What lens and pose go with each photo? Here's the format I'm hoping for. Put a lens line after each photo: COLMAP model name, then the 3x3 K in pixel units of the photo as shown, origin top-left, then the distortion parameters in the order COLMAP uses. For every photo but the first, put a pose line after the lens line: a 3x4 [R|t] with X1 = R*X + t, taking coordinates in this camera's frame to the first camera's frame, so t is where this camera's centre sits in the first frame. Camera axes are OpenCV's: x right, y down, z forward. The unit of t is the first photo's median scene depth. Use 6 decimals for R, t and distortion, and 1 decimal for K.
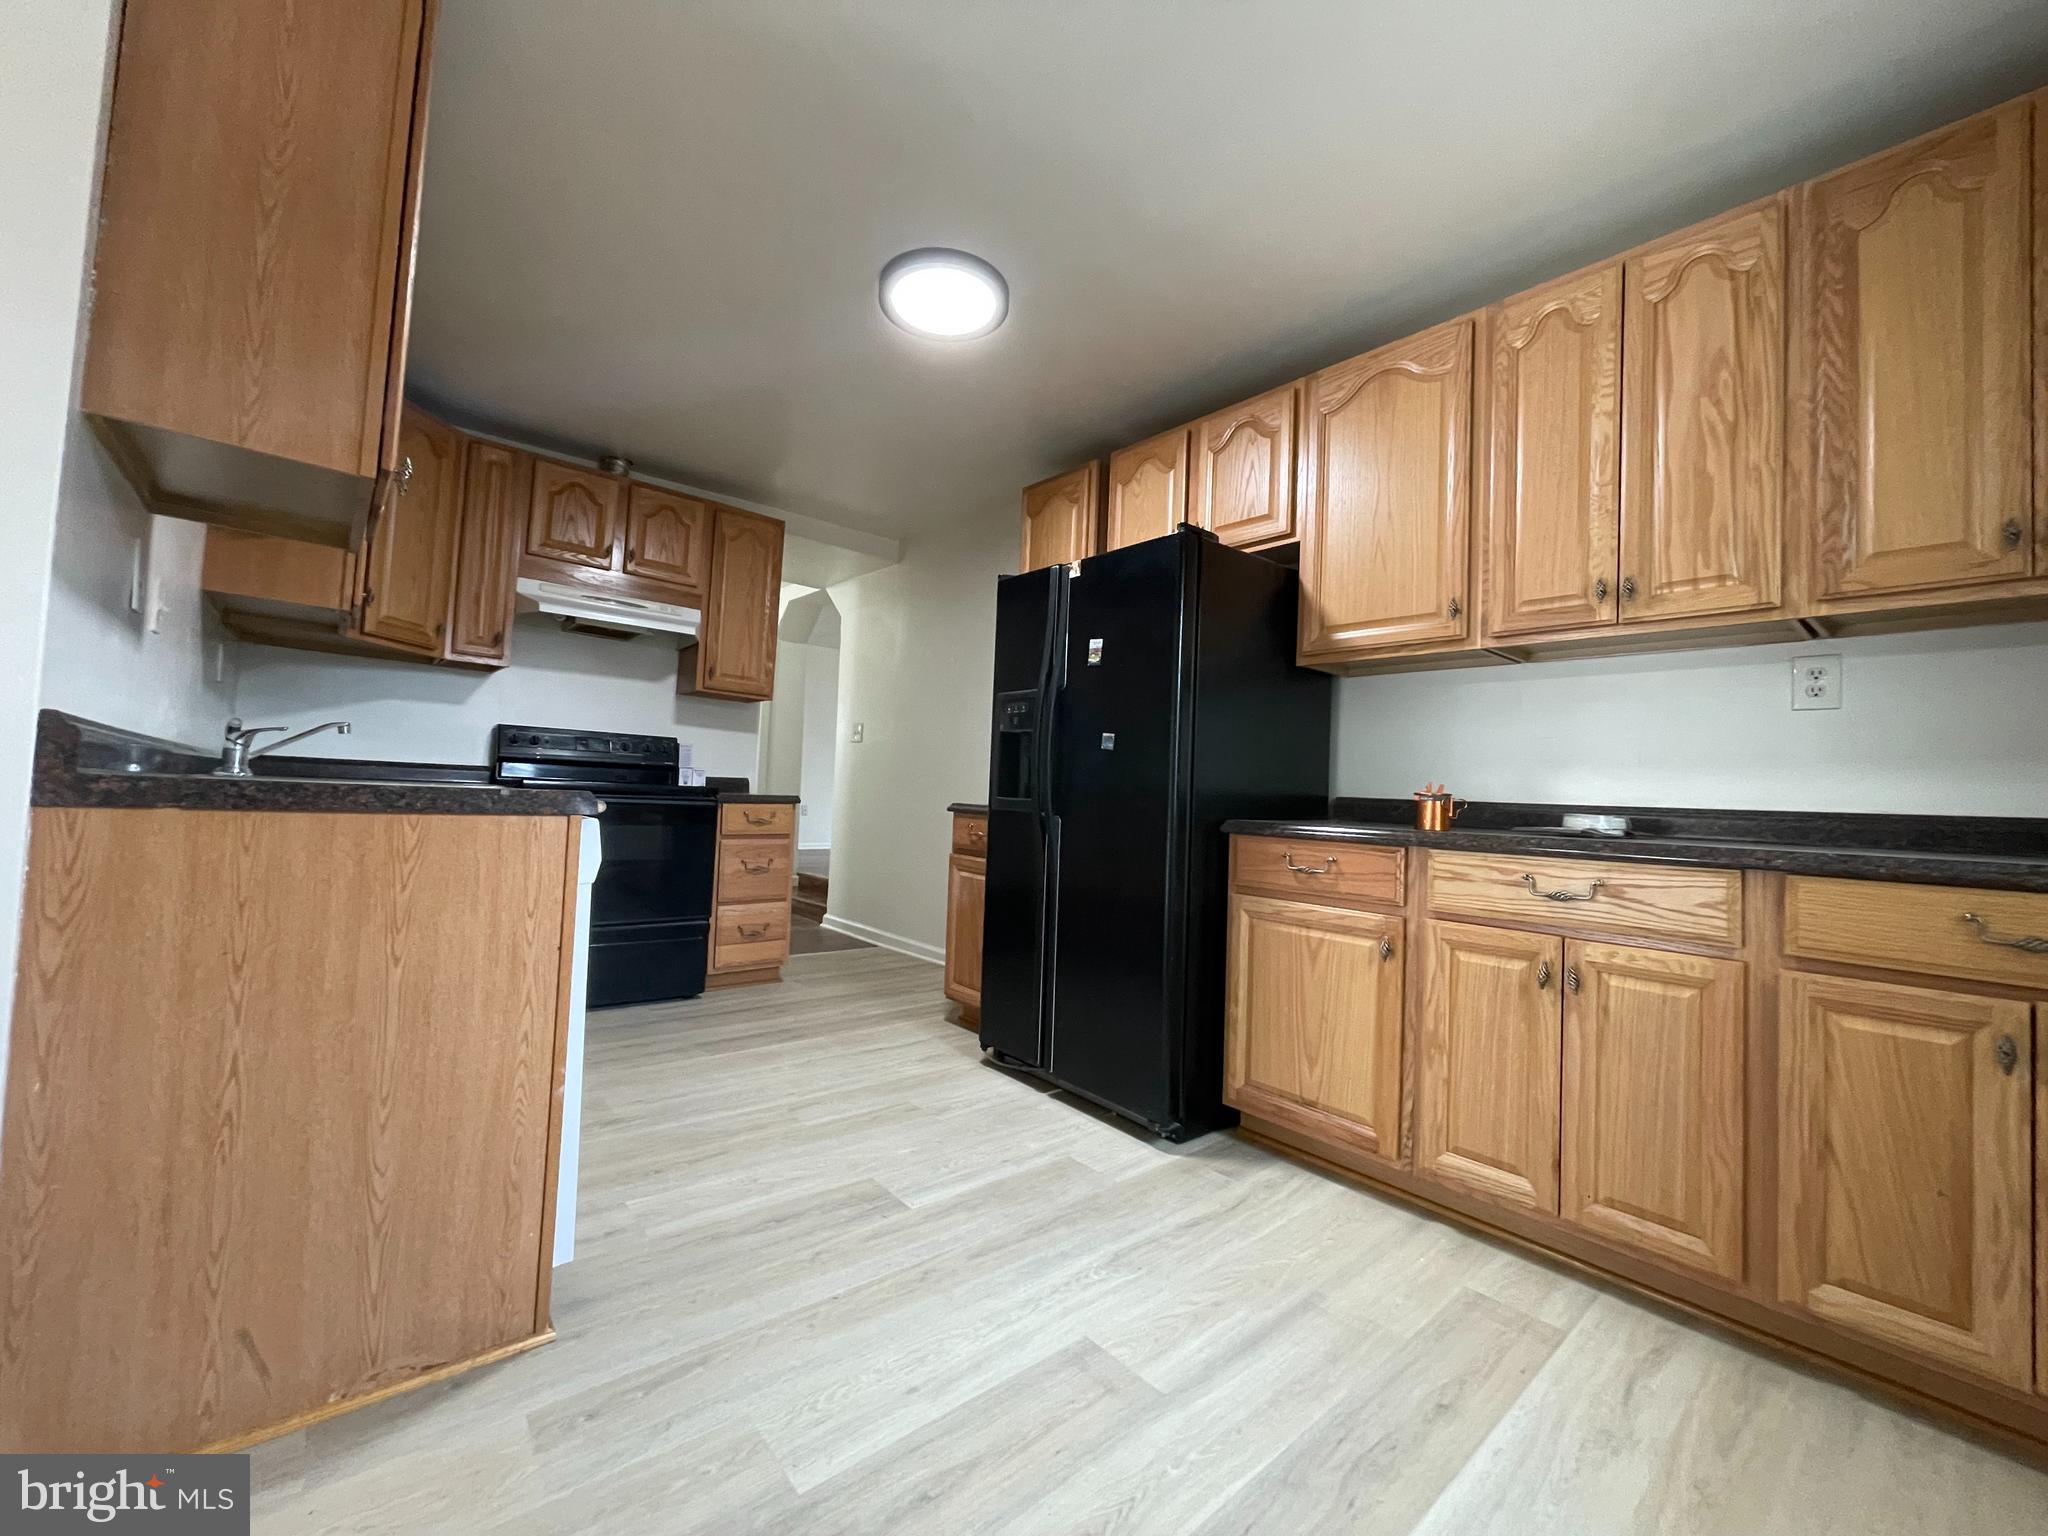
lens RADIAL K [[838.1, 0, 1024.0], [0, 838.1, 768.0], [0, 0, 1]] dist [0.009816, 0.000182]
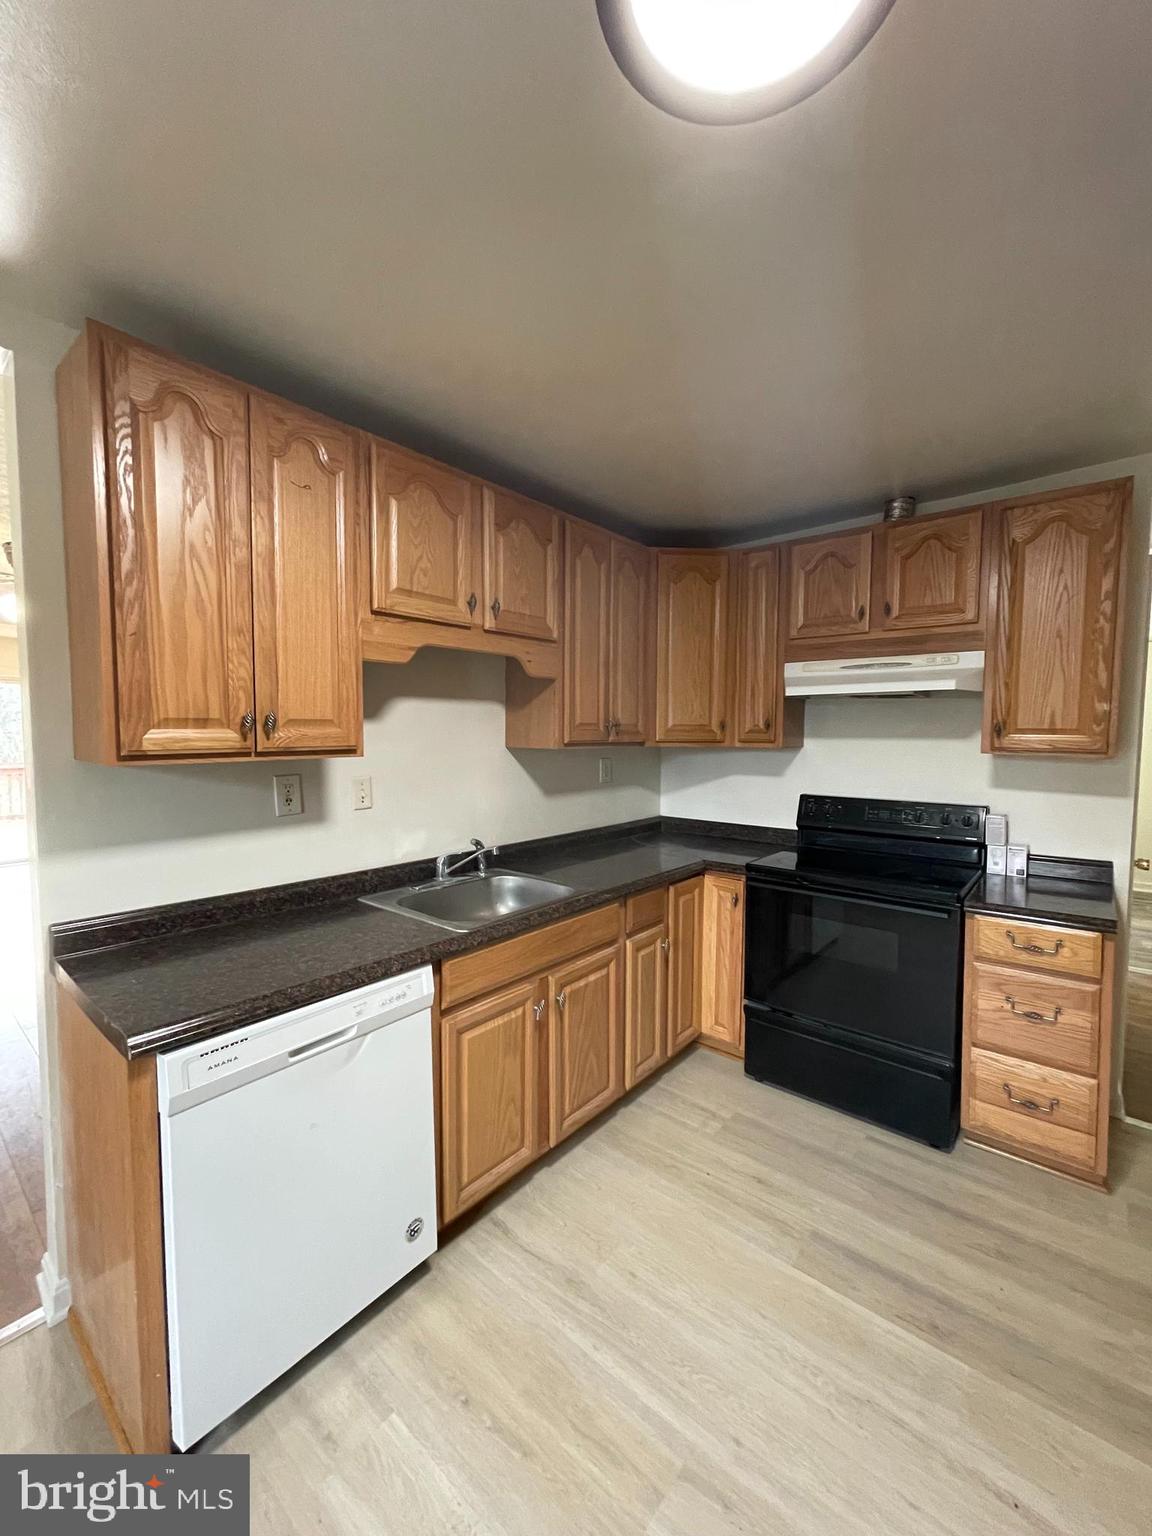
lens RADIAL K [[628.6, 0, 576.0], [0, 628.6, 768.0], [0, 0, 1]] dist [0.009816, 0.000182]
pose [[0.175069, 0.008521, -0.984519, 0.132272], [0.035124, 0.999272, 0.014894, -0.107799], [0.983929, -0.037187, 0.174643, 0.555872]]
